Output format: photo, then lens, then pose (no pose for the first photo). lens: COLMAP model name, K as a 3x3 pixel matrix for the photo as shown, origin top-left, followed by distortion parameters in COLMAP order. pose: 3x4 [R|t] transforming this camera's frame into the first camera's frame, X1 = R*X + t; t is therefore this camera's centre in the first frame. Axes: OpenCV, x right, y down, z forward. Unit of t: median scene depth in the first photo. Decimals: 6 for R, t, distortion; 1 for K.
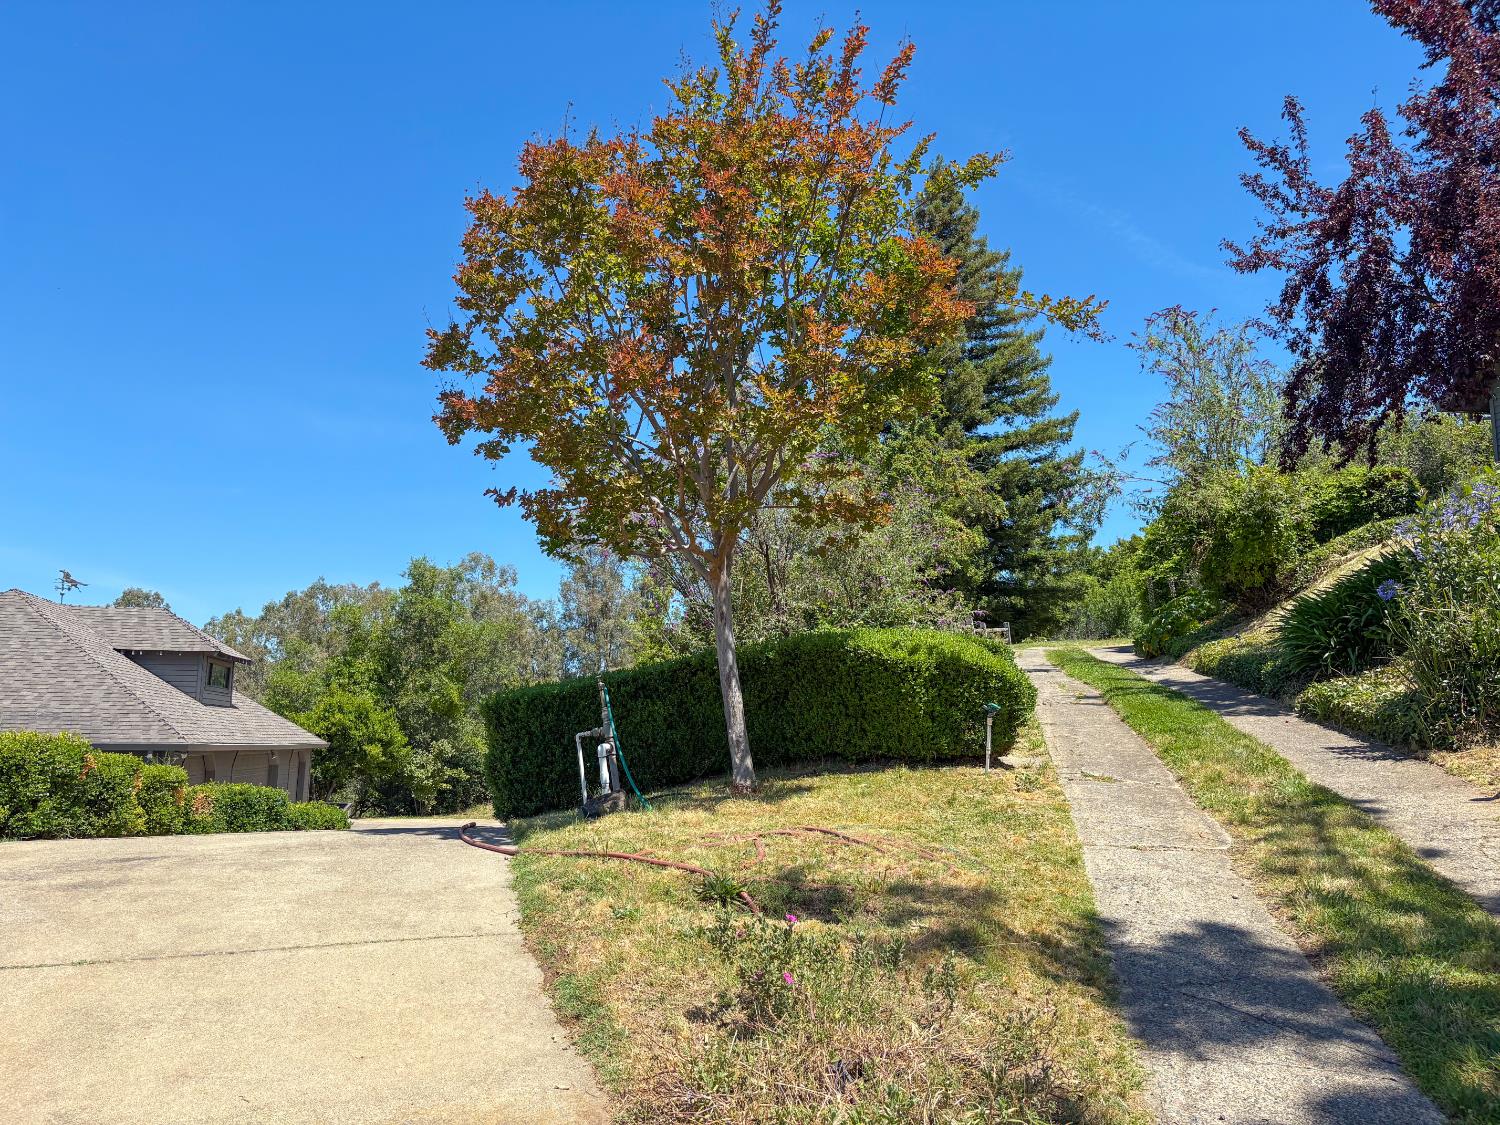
lens RADIAL K [[1140.5, 0, 749.9], [0, 1140.5, 561.2], [0, 0, 1]] dist [0.014042, 0.003788]
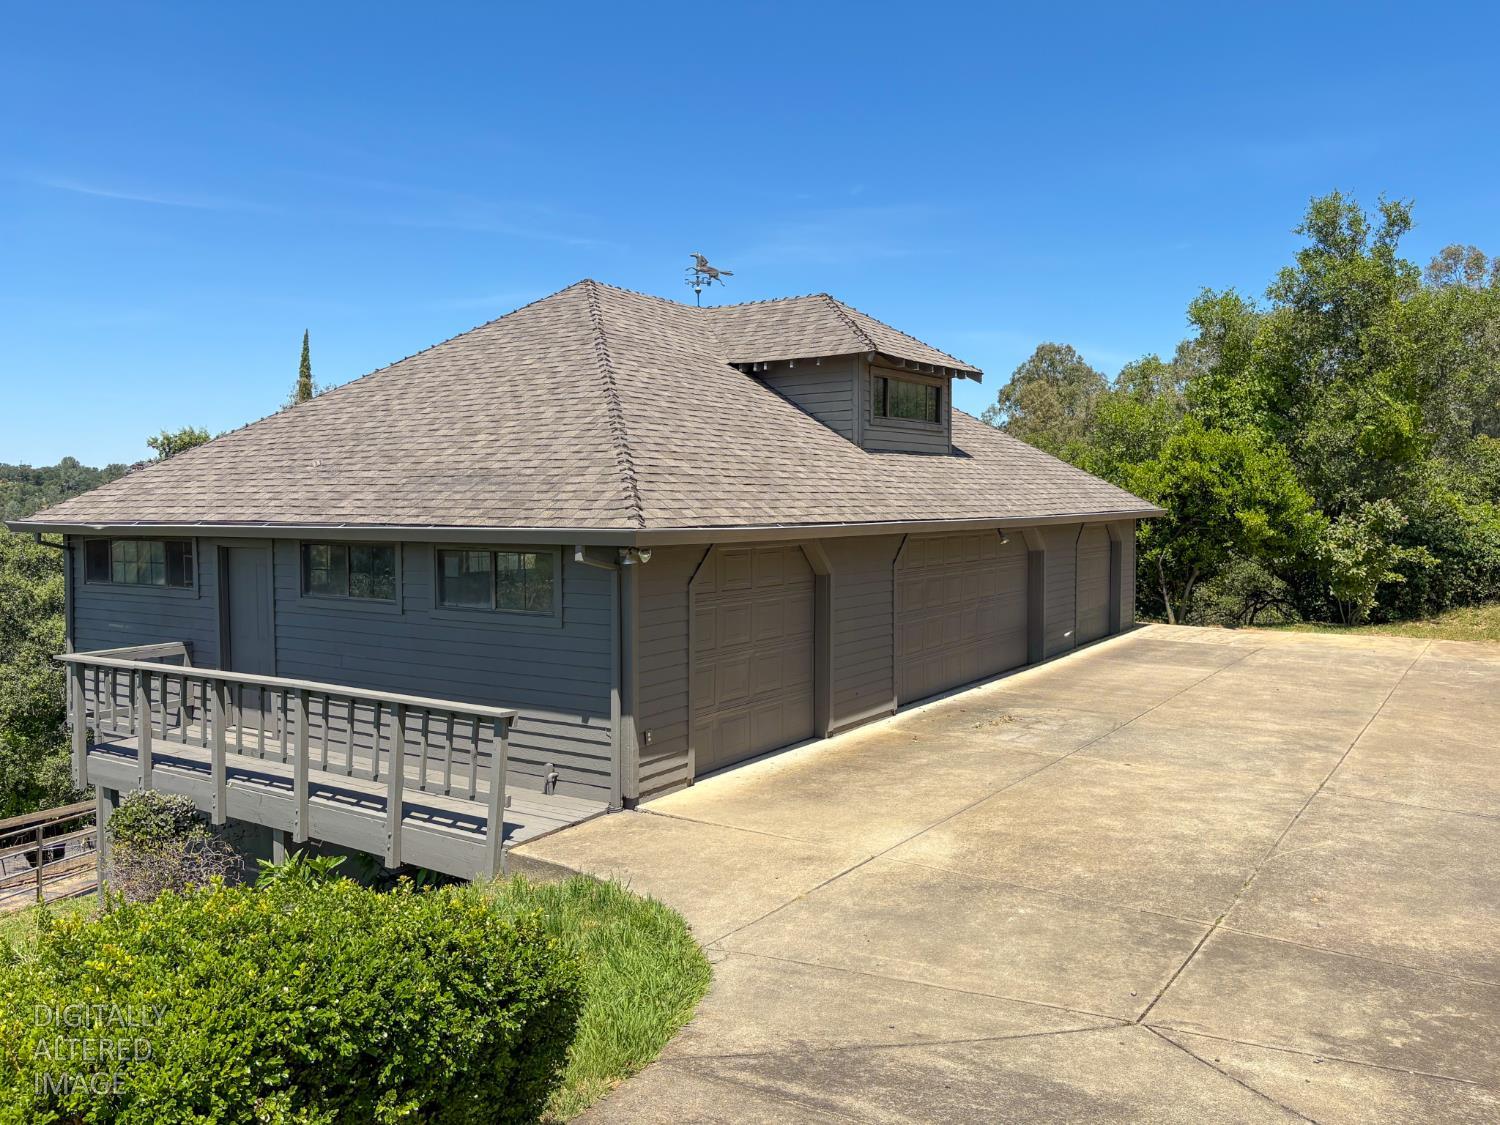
lens RADIAL K [[1140.5, 0, 732.3], [0, 1140.5, 532.7], [0, 0, 1]] dist [0.014042, 0.003788]
pose [[0.694628, 0.007847, -0.719326, -0.077772], [0.127154, 0.982857, 0.133510, 0.051749], [0.708042, -0.184204, 0.681722, 0.357333]]
